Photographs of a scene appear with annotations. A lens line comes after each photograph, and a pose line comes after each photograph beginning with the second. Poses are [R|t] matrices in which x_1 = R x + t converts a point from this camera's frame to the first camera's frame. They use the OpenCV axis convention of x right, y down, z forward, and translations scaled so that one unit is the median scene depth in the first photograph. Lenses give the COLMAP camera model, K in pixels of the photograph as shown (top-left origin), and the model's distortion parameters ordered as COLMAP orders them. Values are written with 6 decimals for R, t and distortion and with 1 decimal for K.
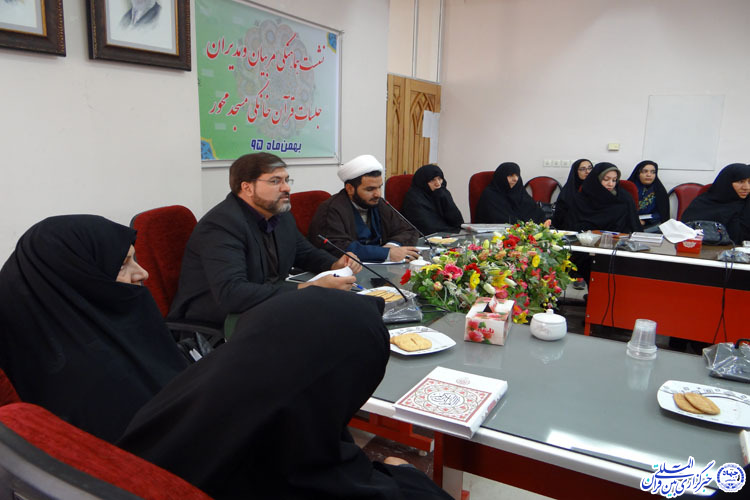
lens RADIAL K [[597.2, 0, 375.0], [0, 597.2, 250.0], [0, 0, 1]] dist [-0.000946, 0.009273]
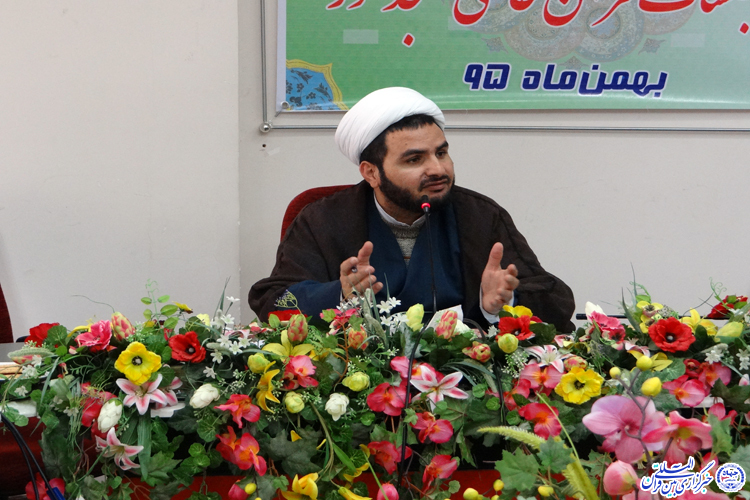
lens RADIAL K [[1910.0, 0, 375.0], [0, 1910.0, 250.0], [0, 0, 1]] dist [0.017126, -0.300855]
pose [[0.589731, 0.049577, -0.806077, 0.794034], [-0.132898, 0.990464, -0.036312, 0.001523], [0.796590, 0.128540, 0.590696, 0.162350]]
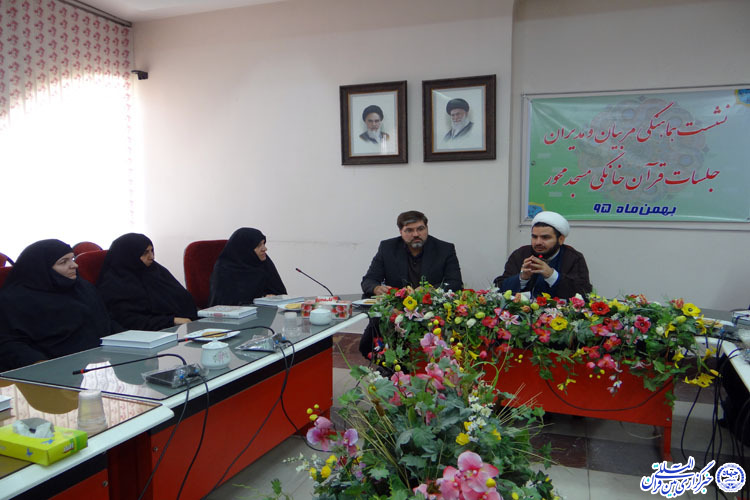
lens RADIAL K [[597.2, 0, 375.0], [0, 597.2, 250.0], [0, 0, 1]] dist [-0.000946, 0.009273]
pose [[0.147203, 0.058292, -0.987387, 0.850163], [-0.178222, 0.983486, 0.031492, -0.051453], [0.972917, 0.171339, 0.155161, 0.384196]]
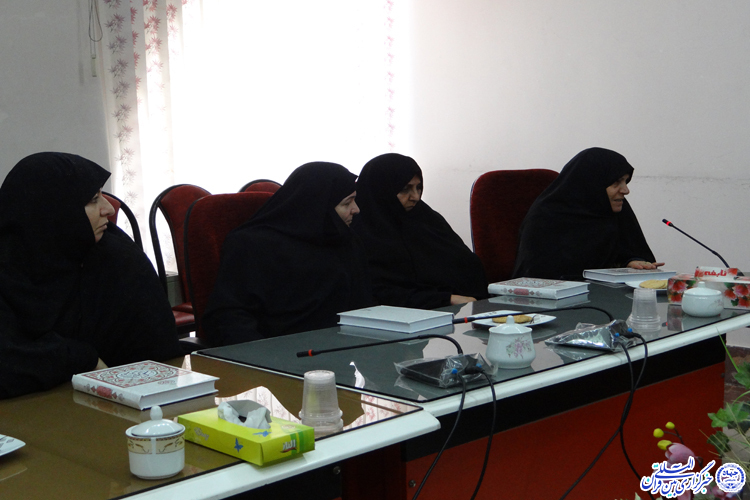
lens RADIAL K [[1101.1, 0, 375.0], [0, 1101.1, 250.0], [0, 0, 1]] dist [0.029309, 0.029989]
pose [[-0.253848, 0.092096, -0.962850, 0.888348], [-0.173248, 0.975029, 0.138937, -0.035996], [0.951602, 0.202080, -0.231553, 0.401526]]
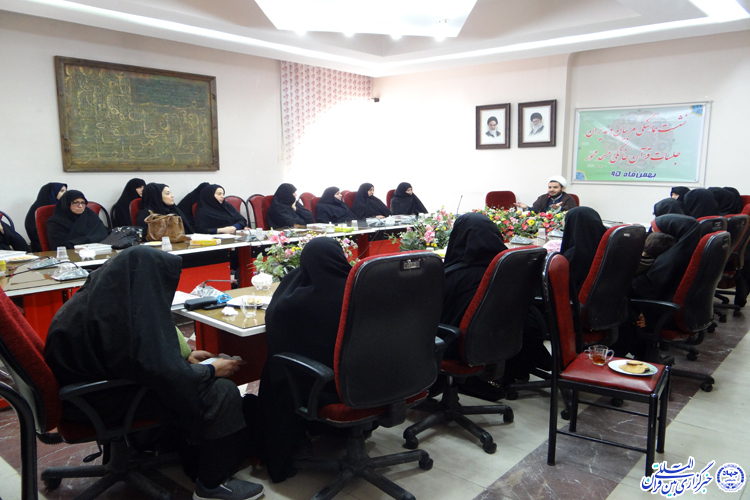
lens RADIAL K [[597.2, 0, 375.0], [0, 597.2, 250.0], [0, 0, 1]] dist [-0.000946, 0.009273]
pose [[-0.235355, 0.112809, -0.965340, 1.903348], [-0.183671, 0.970181, 0.158155, -0.091094], [0.954397, 0.214528, -0.207618, 0.662028]]
